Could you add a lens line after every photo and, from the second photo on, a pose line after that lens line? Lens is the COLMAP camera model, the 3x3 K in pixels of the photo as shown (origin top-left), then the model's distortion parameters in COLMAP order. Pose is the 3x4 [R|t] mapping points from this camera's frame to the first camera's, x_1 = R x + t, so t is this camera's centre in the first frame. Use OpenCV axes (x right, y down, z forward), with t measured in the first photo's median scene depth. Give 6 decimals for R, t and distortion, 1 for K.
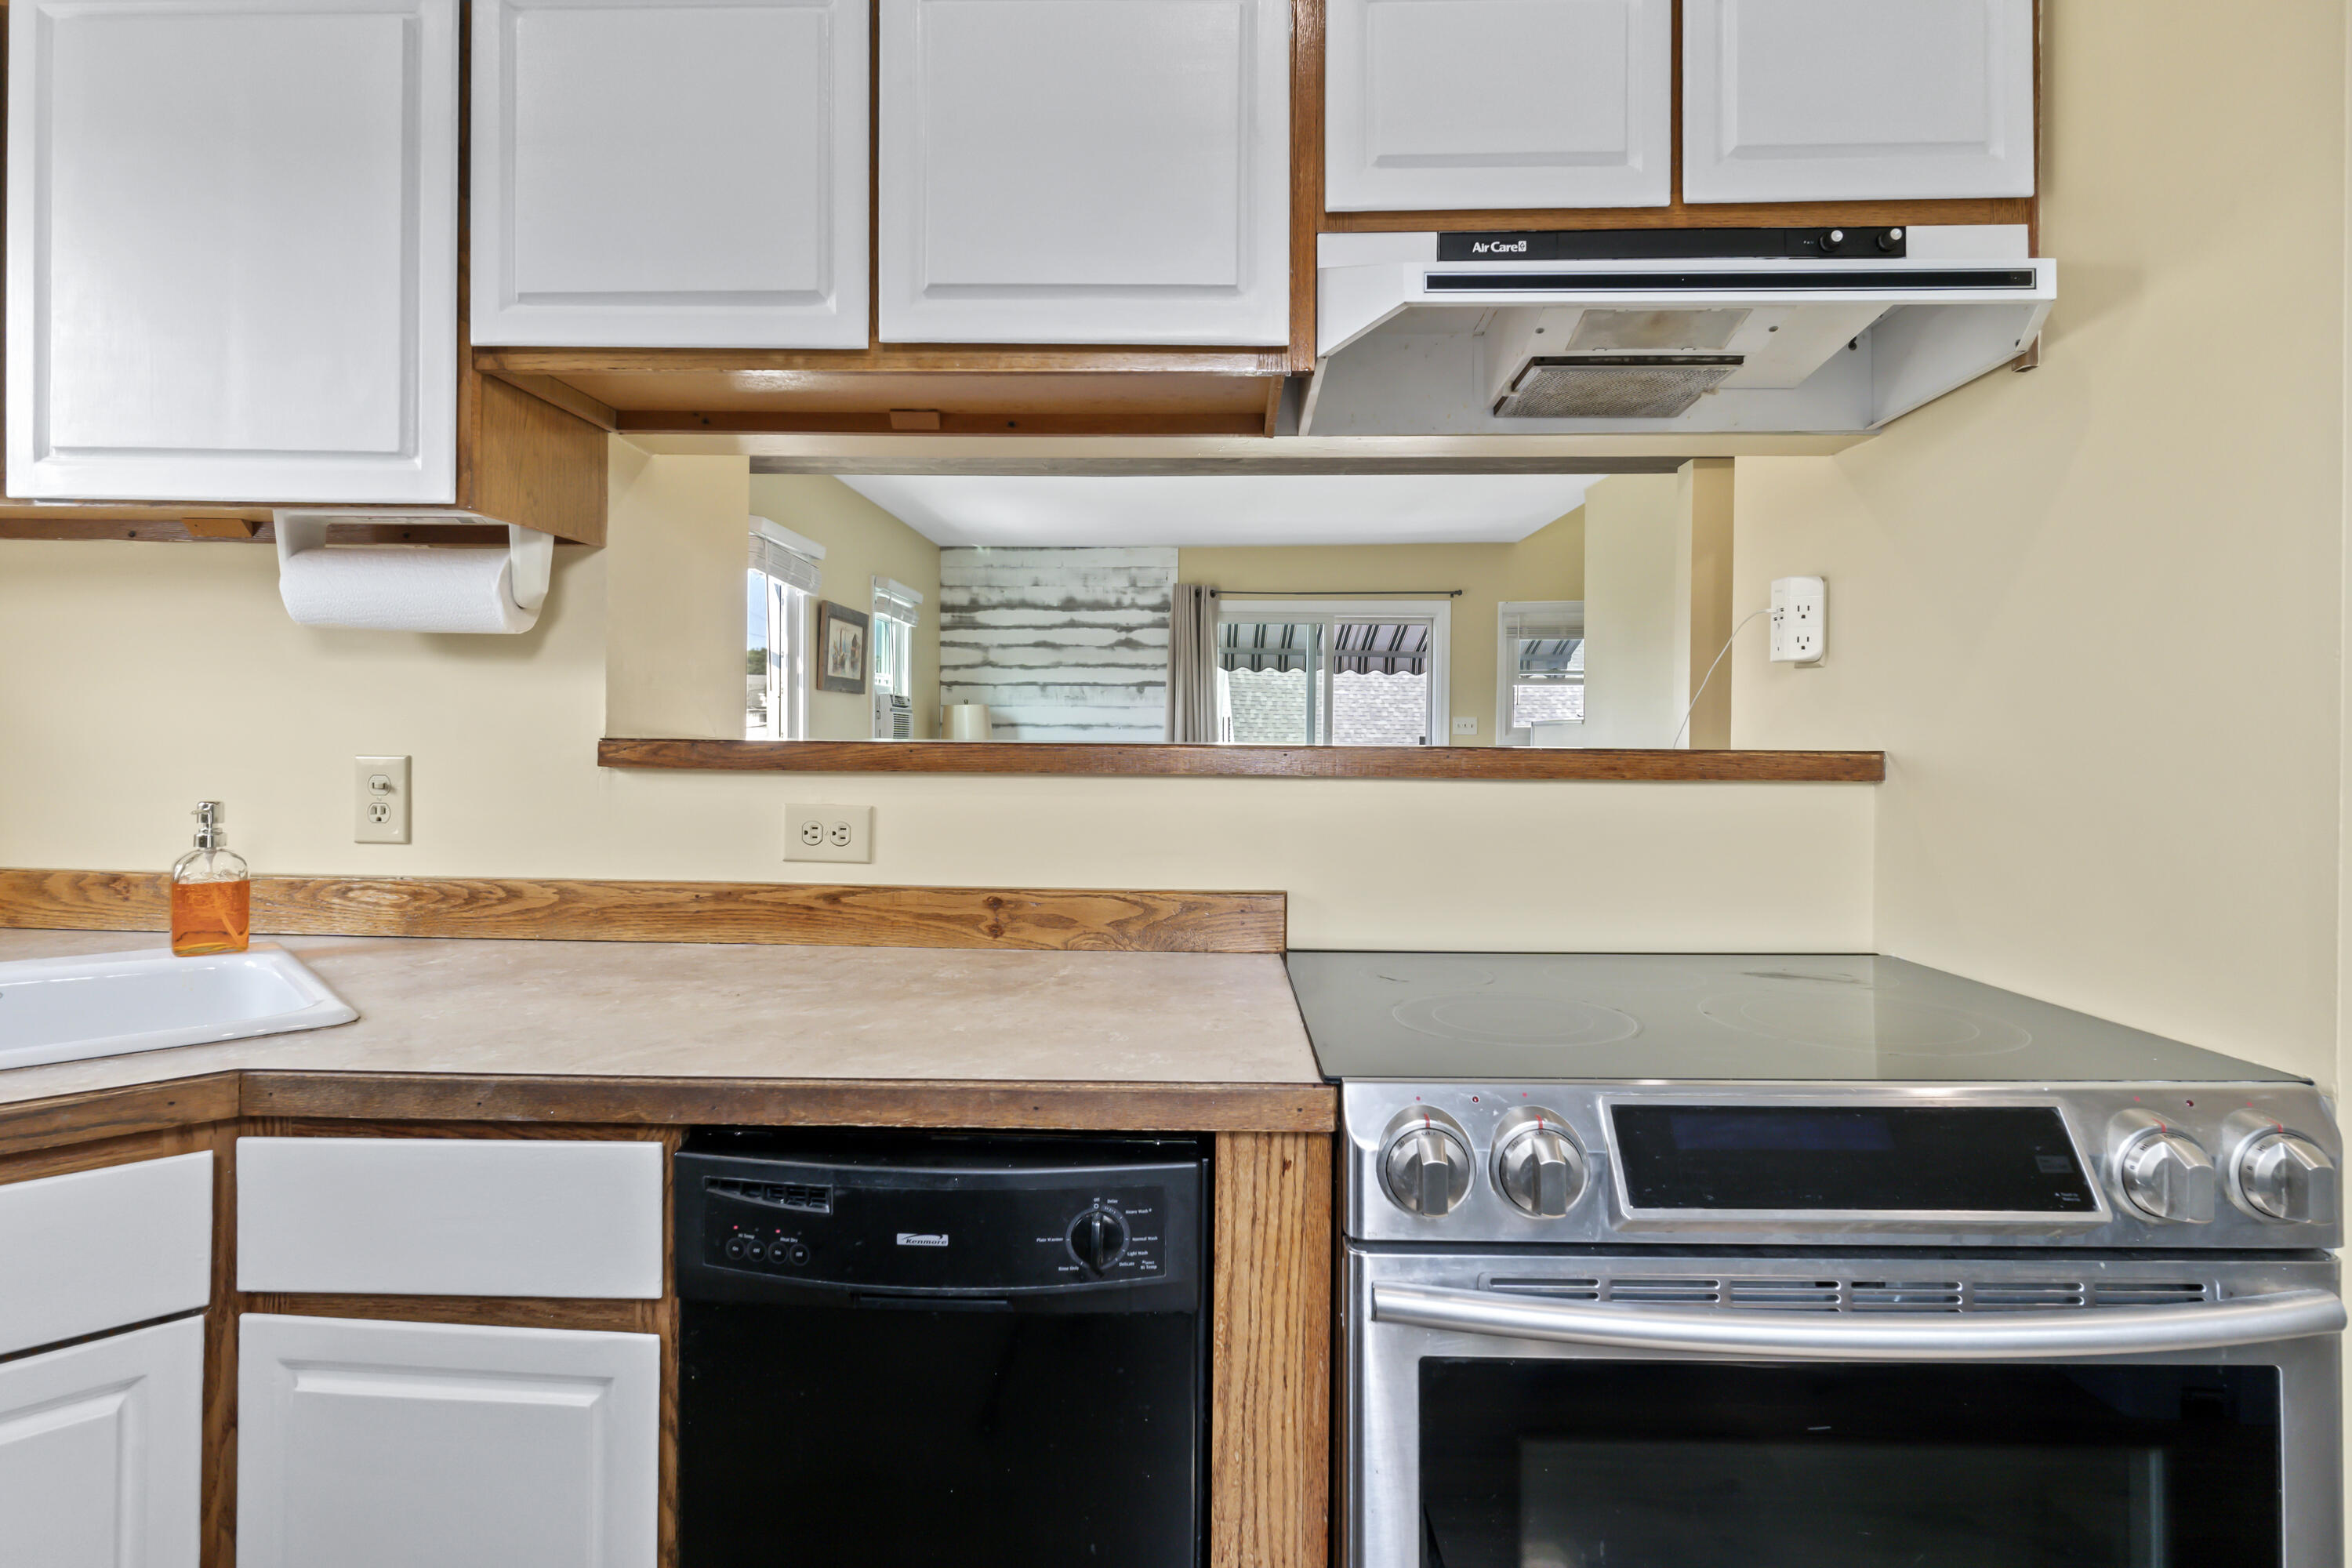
lens RADIAL K [[1186.2, 0, 1172.1], [0, 1186.2, 734.4], [0, 0, 1]] dist [-0.004503, -0.001048]
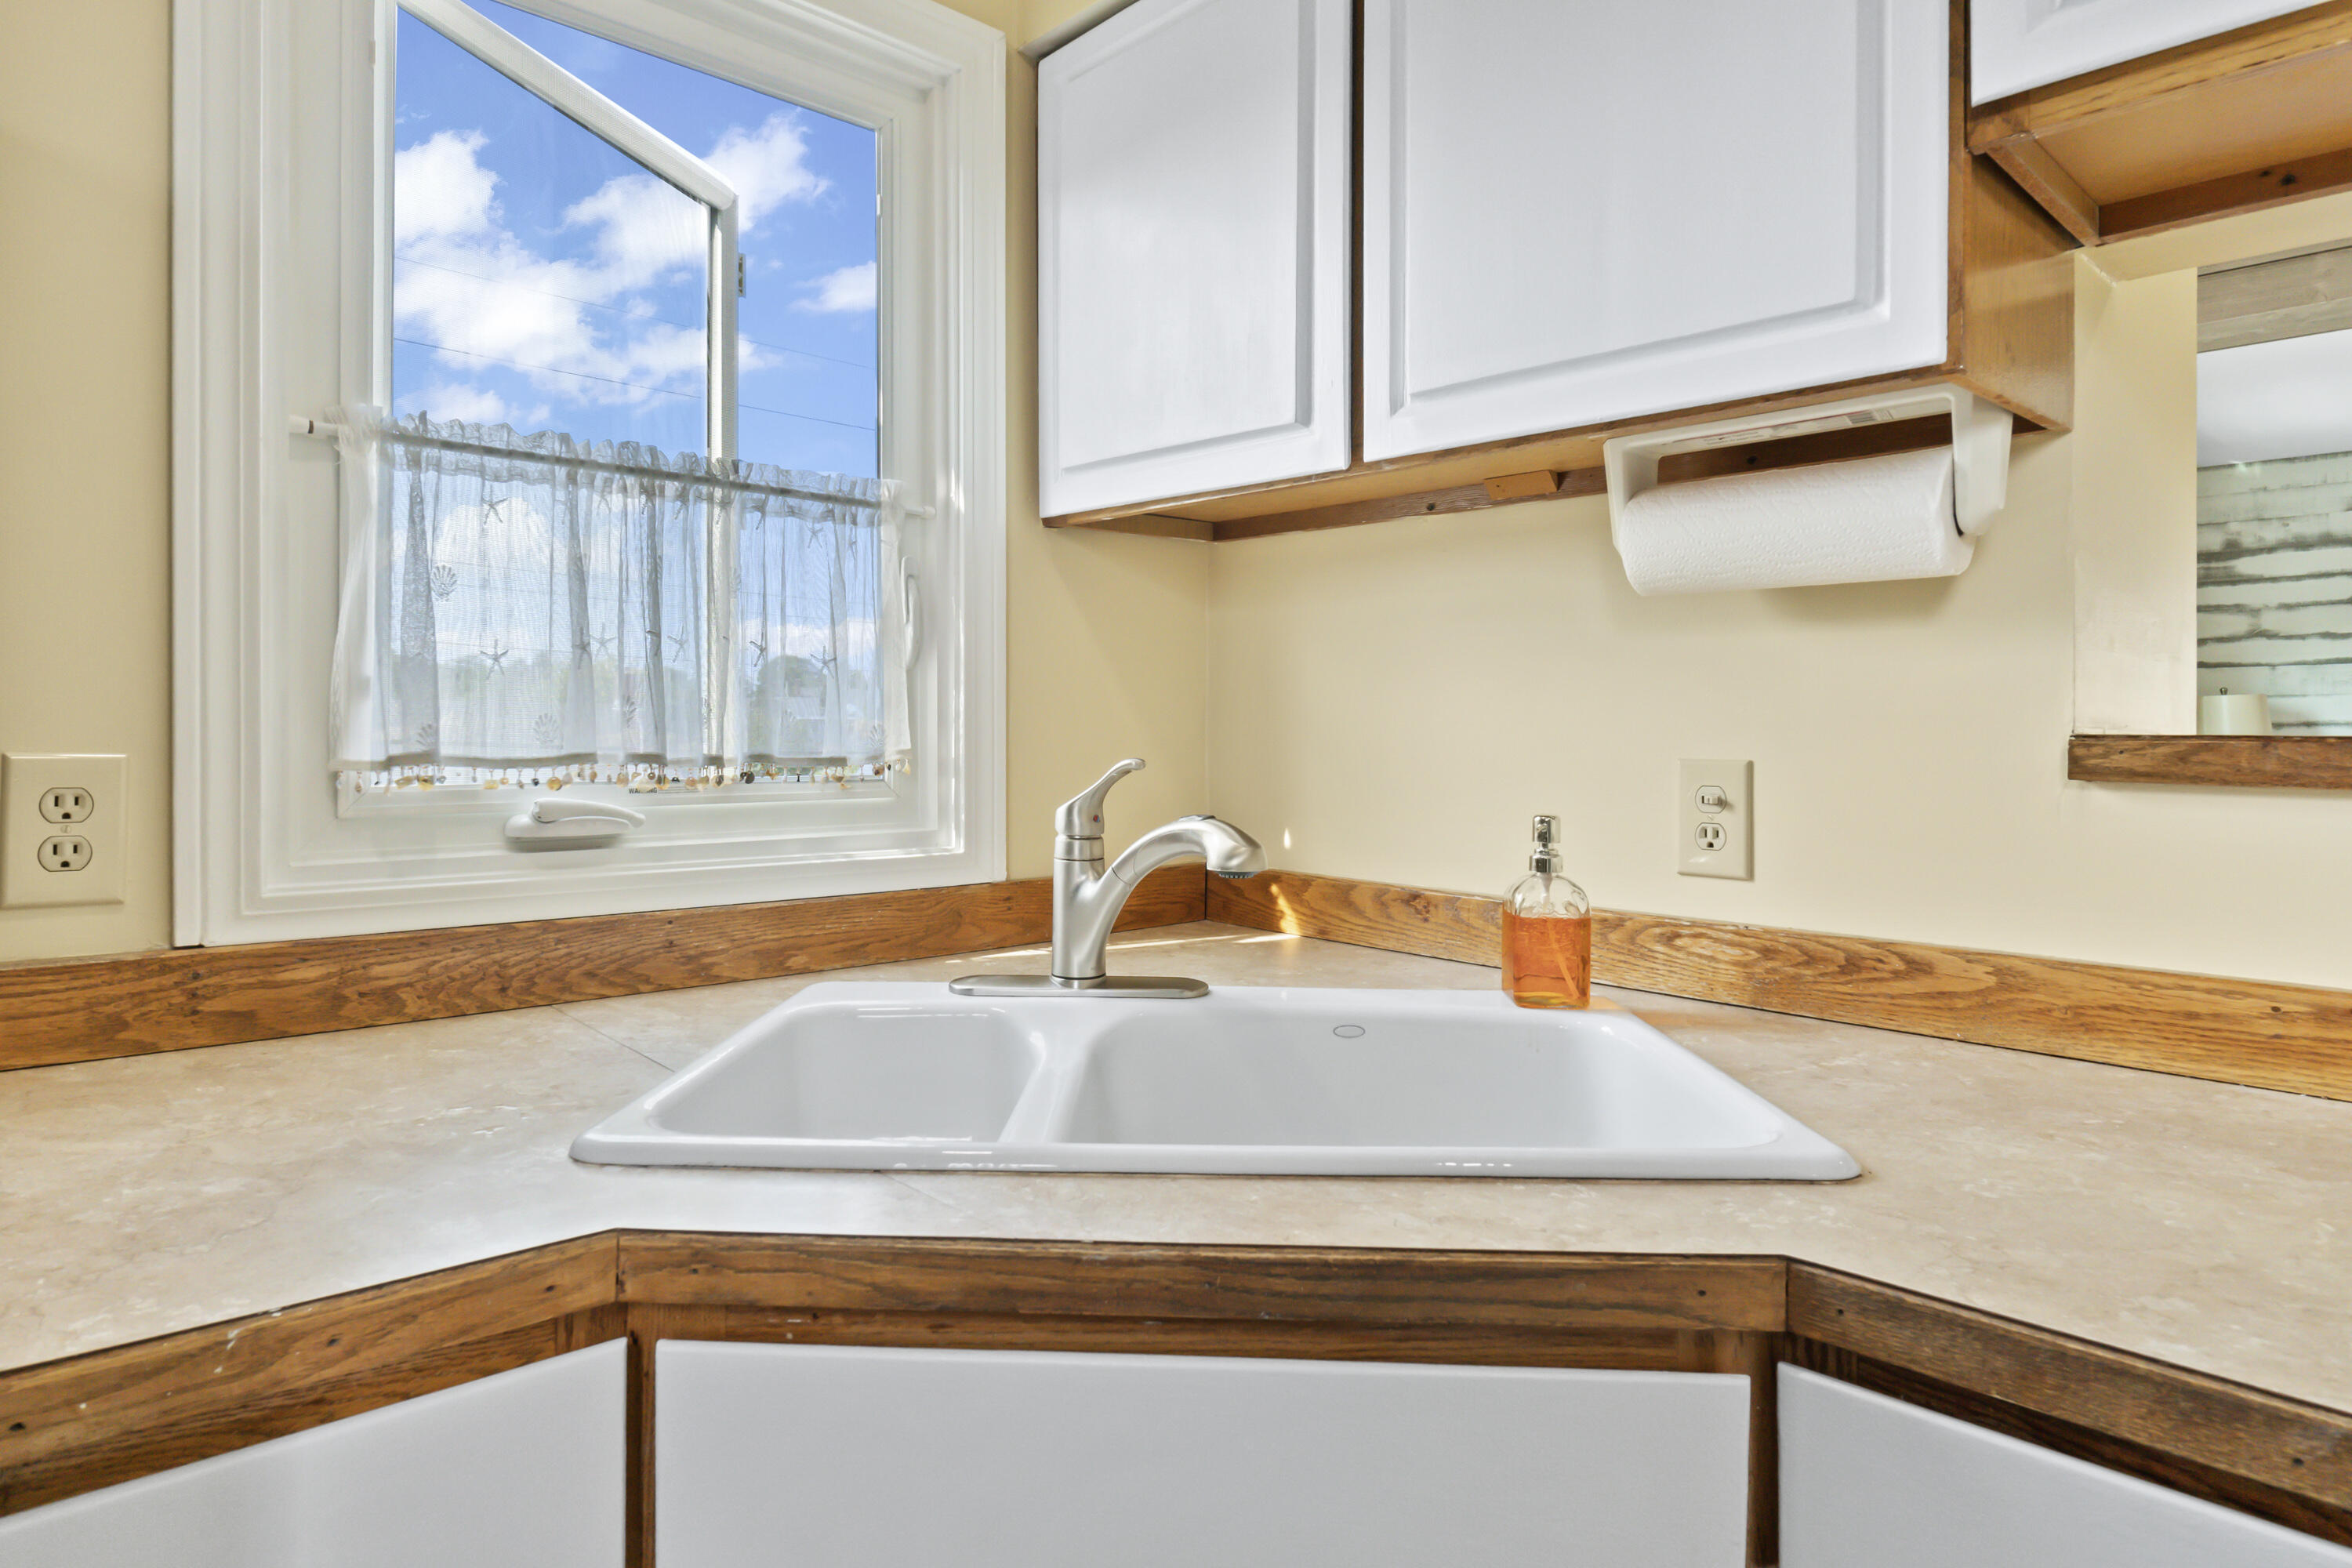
lens RADIAL K [[1316.0, 0, 1170.7], [0, 1316.0, 729.7], [0, 0, 1]] dist [-0.005066, -0.000231]
pose [[0.704345, -0.008845, -0.709802, -0.327357], [0.002237, 0.999945, -0.010241, 0.006582], [0.709854, 0.005626, 0.704326, 0.173110]]
